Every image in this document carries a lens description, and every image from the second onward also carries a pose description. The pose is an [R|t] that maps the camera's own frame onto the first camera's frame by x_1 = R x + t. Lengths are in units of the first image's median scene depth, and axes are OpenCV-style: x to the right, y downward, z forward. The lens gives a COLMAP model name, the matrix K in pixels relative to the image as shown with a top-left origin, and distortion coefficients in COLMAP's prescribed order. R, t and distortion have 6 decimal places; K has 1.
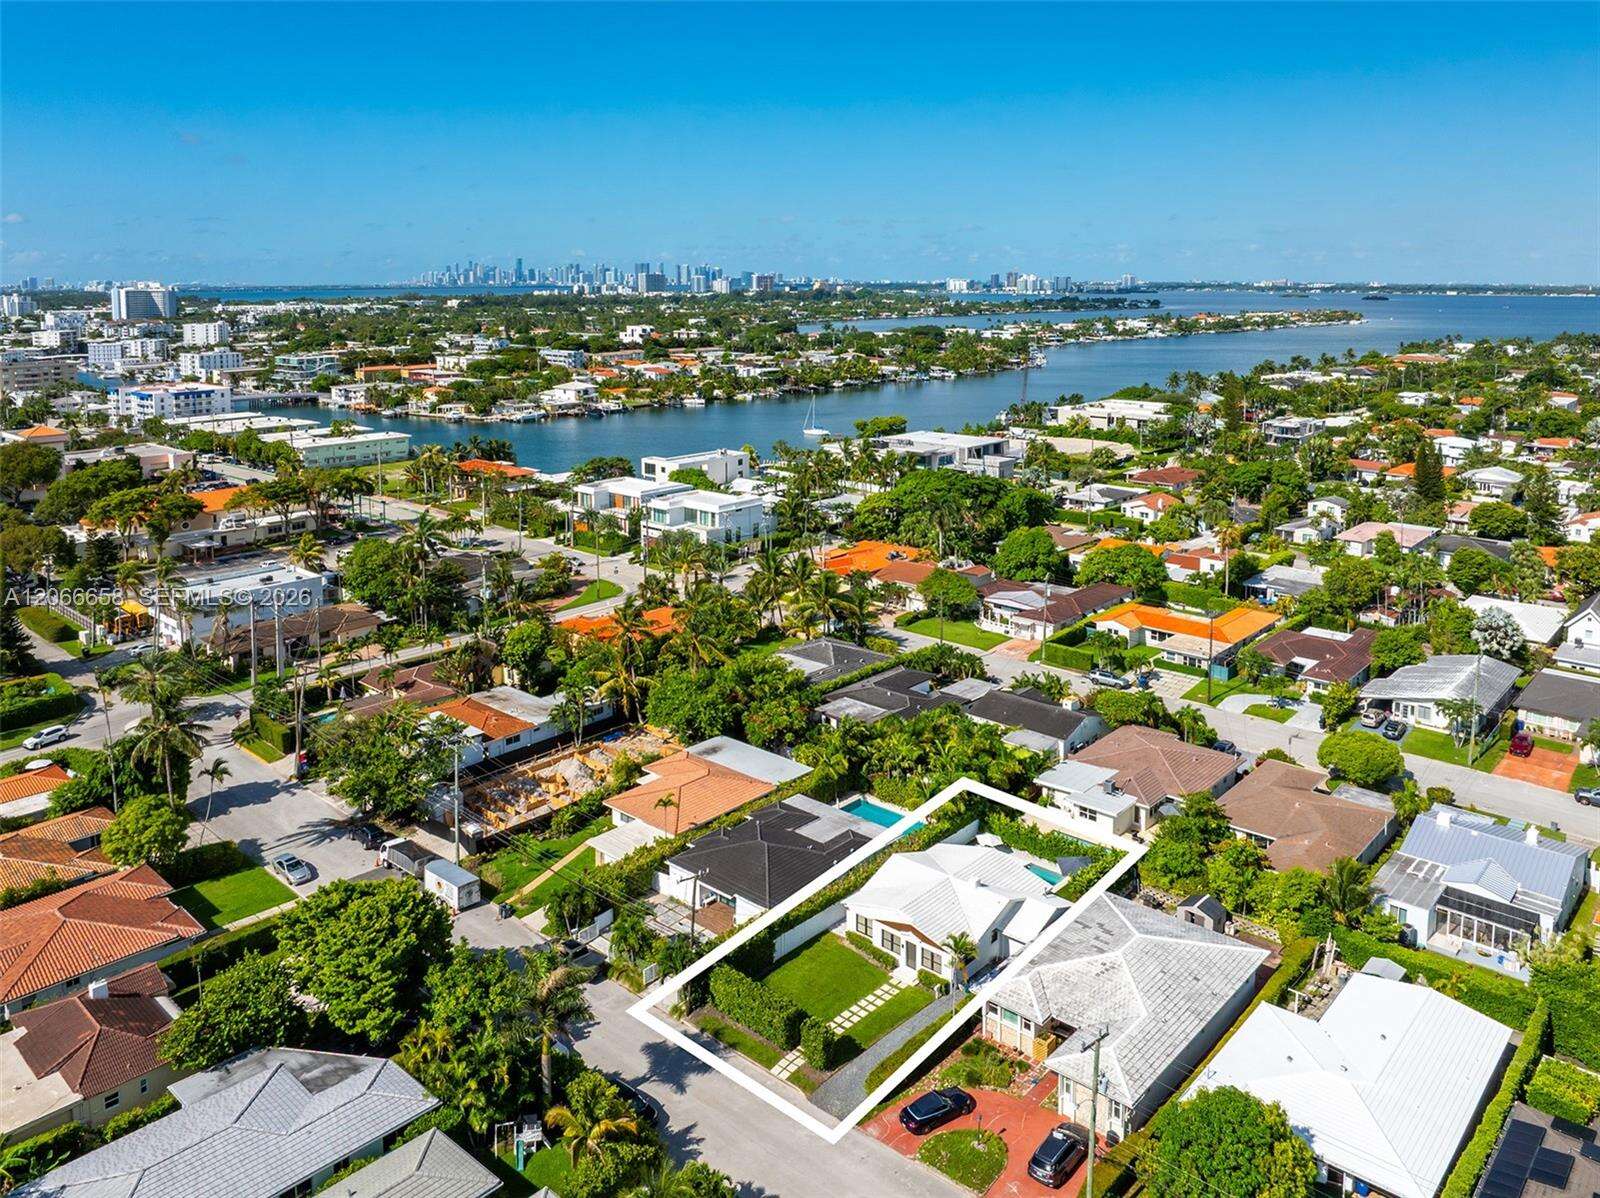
lens RADIAL K [[1171.0, 0, 810.4], [0, 1171.0, 477.1], [0, 0, 1]] dist [-0.032497, 0.004488]
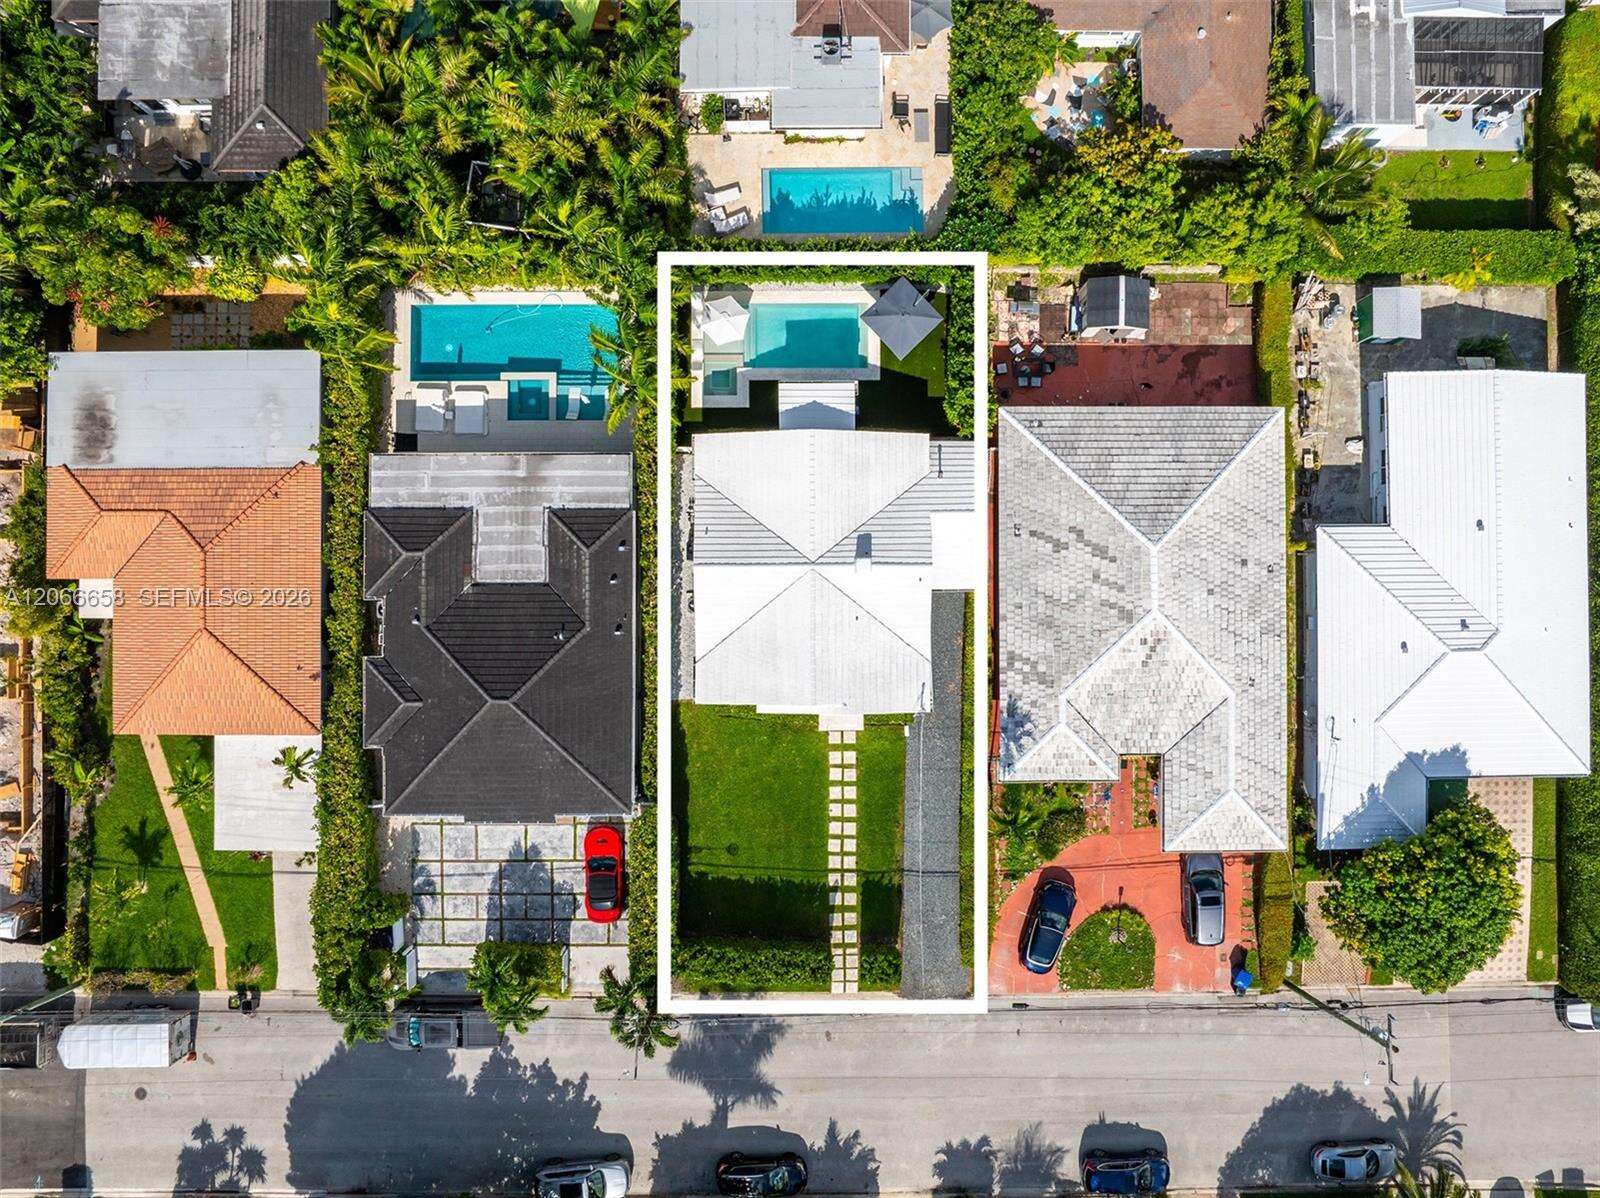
lens RADIAL K [[1160.9, 0, 800.0], [0, 1160.9, 599.0], [0, 0, 1]] dist [-0.035946, -0.004559]
pose [[0.741153, -0.671064, 0.019094, 0.051462], [0.099962, 0.138438, 0.985313, -0.132107], [-0.663852, -0.728360, 0.169685, 0.502931]]
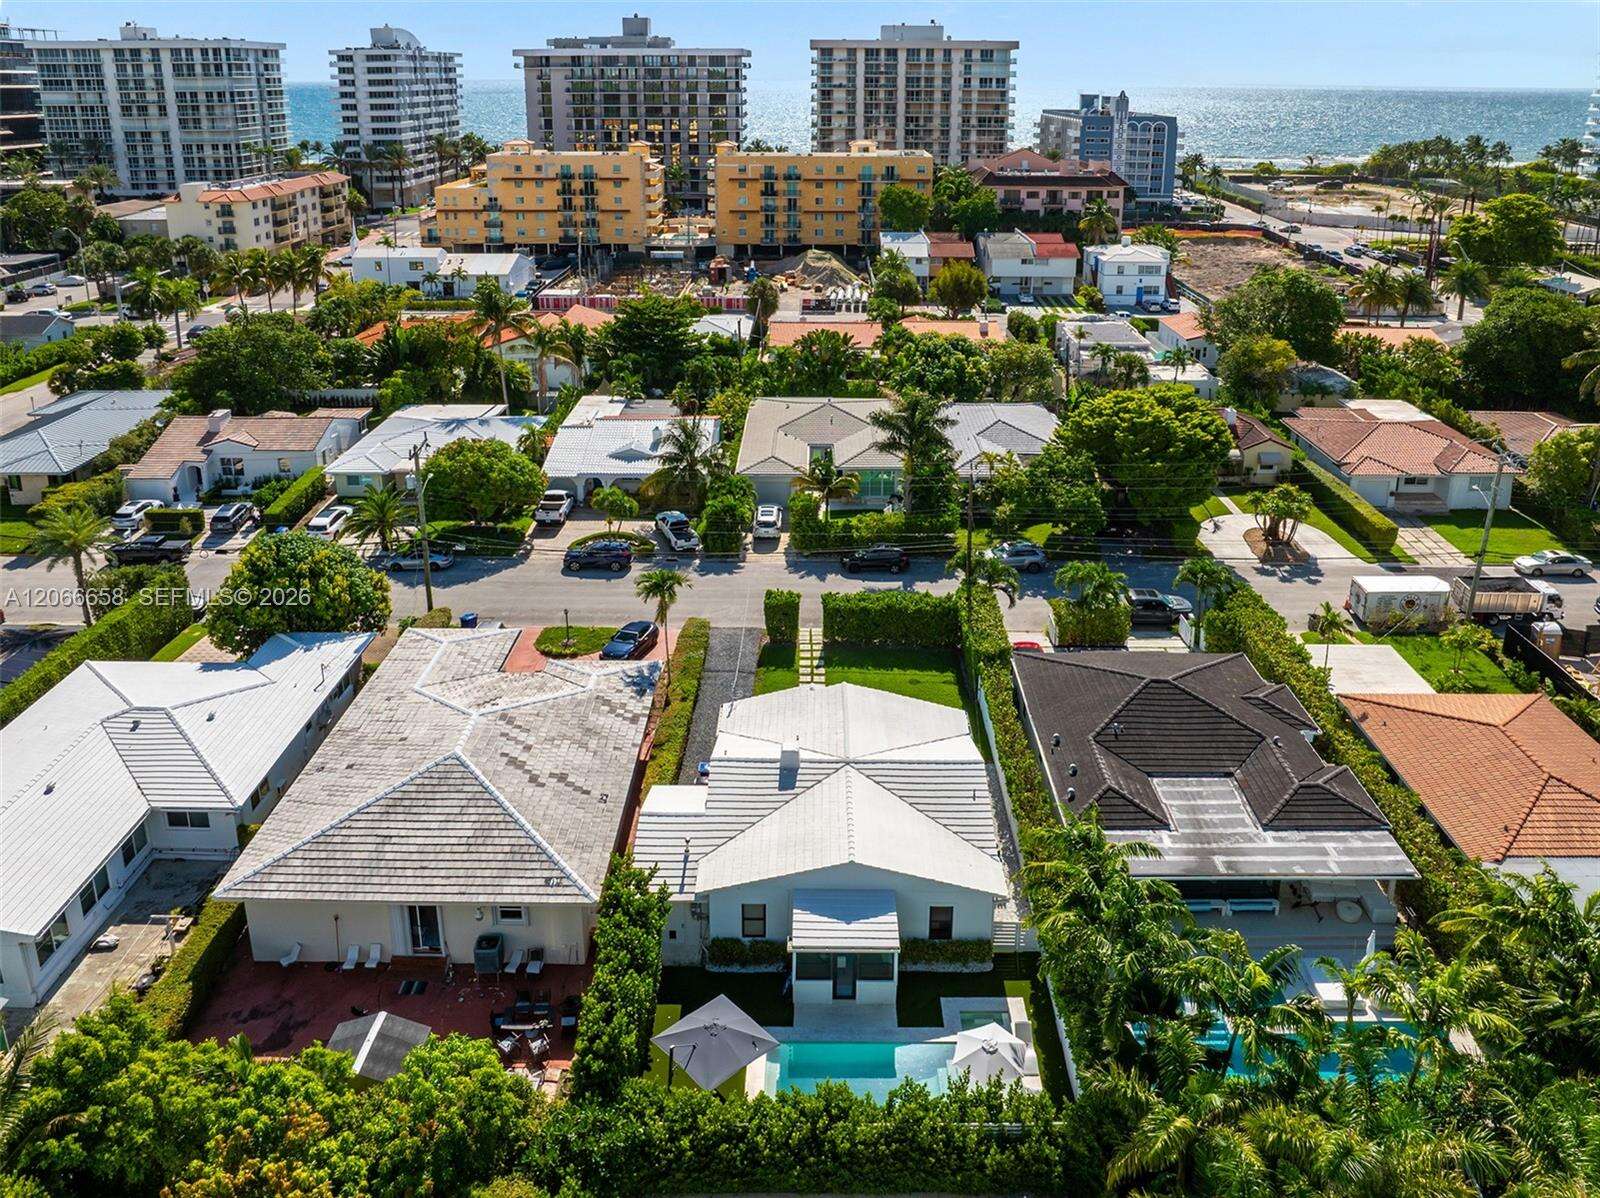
lens RADIAL K [[1171.0, 0, 810.4], [0, 1171.0, 477.1], [0, 0, 1]] dist [-0.032497, 0.004488]
pose [[-0.747939, 0.220332, -0.626132, 0.241300], [-0.109887, 0.889182, 0.444162, 0.001792], [0.654608, 0.401010, -0.640842, 0.716615]]
